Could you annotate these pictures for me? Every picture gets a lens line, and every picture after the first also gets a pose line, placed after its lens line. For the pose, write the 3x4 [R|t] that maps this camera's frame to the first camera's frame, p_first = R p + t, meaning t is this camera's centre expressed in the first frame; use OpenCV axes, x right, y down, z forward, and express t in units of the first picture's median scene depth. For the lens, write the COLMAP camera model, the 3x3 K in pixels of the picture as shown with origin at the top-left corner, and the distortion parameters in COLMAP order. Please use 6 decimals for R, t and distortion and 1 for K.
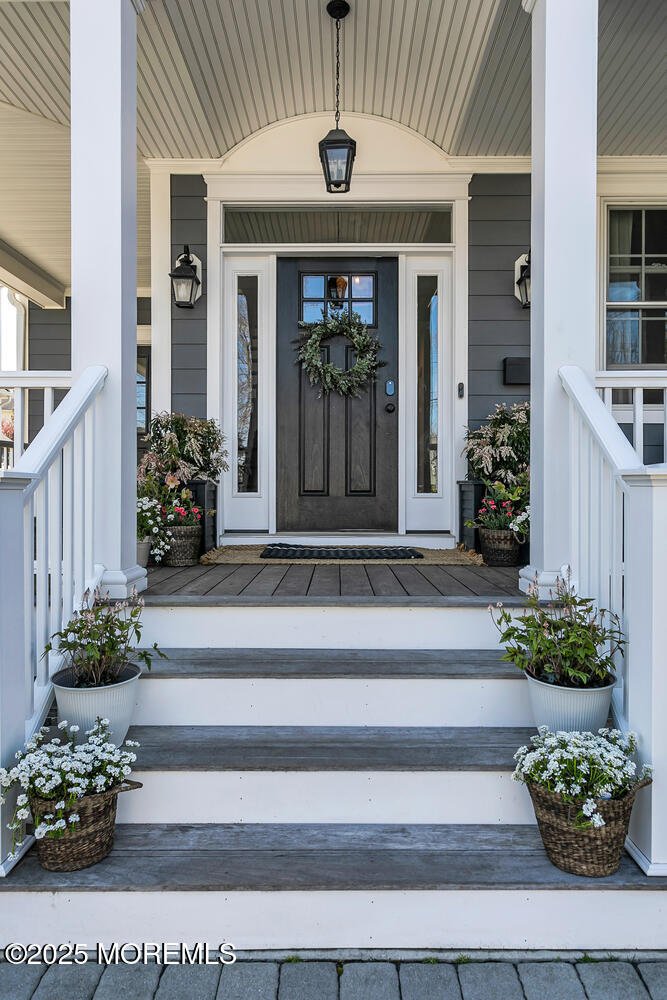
lens RADIAL K [[636.9, 0, 336.8], [0, 636.9, 489.0], [0, 0, 1]] dist [-0.001328, 0.000795]
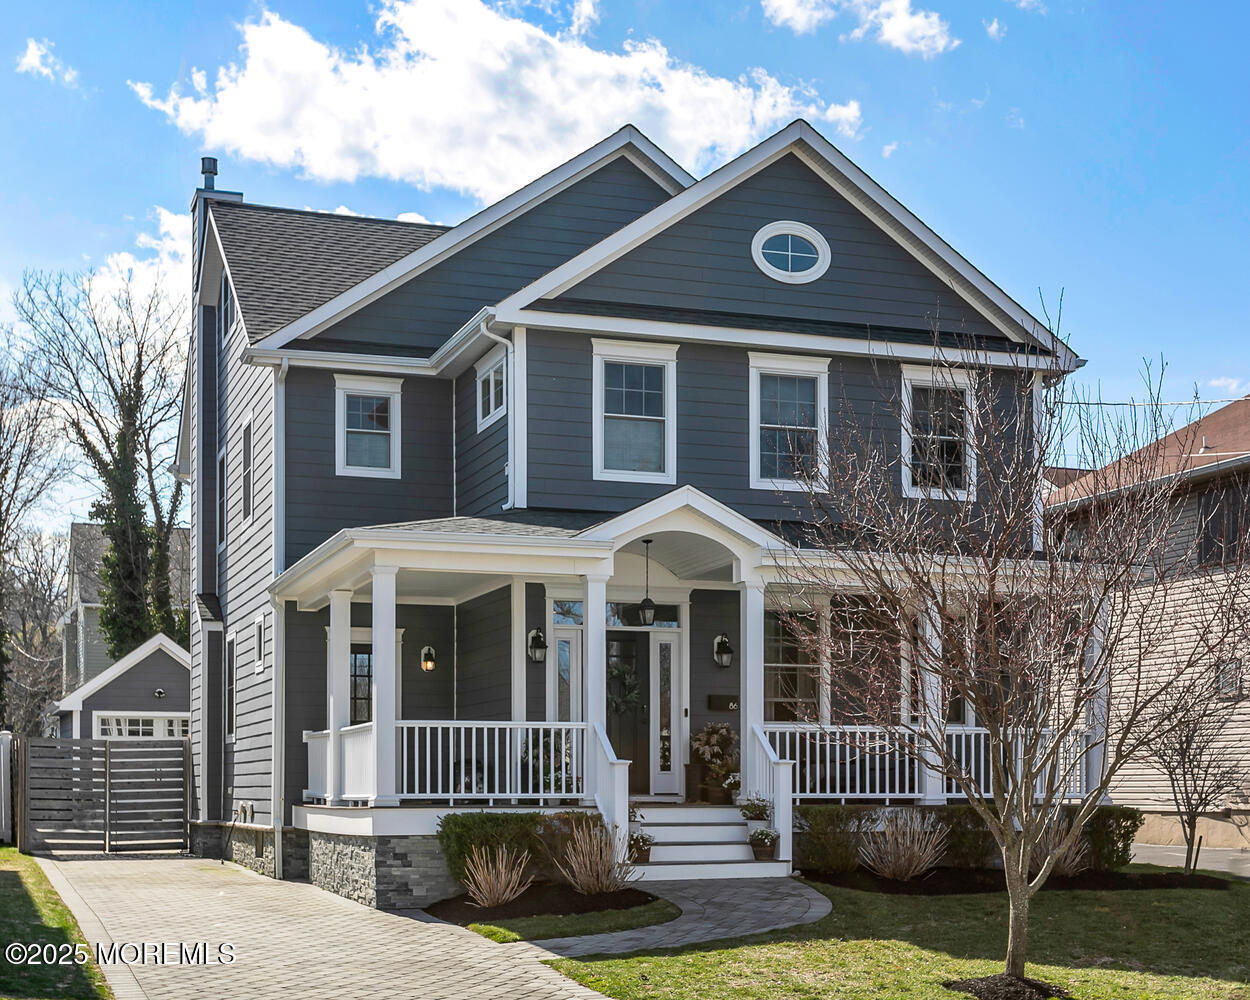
lens RADIAL K [[1852.2, 0, 624.0], [0, 1852.2, 501.4], [0, 0, 1]] dist [-0.022292, -0.028751]
pose [[0.939334, 0.051691, 0.339087, -2.194479], [0.002102, 0.987694, -0.156387, 0.088007], [-0.342998, 0.147612, 0.927665, -4.783657]]
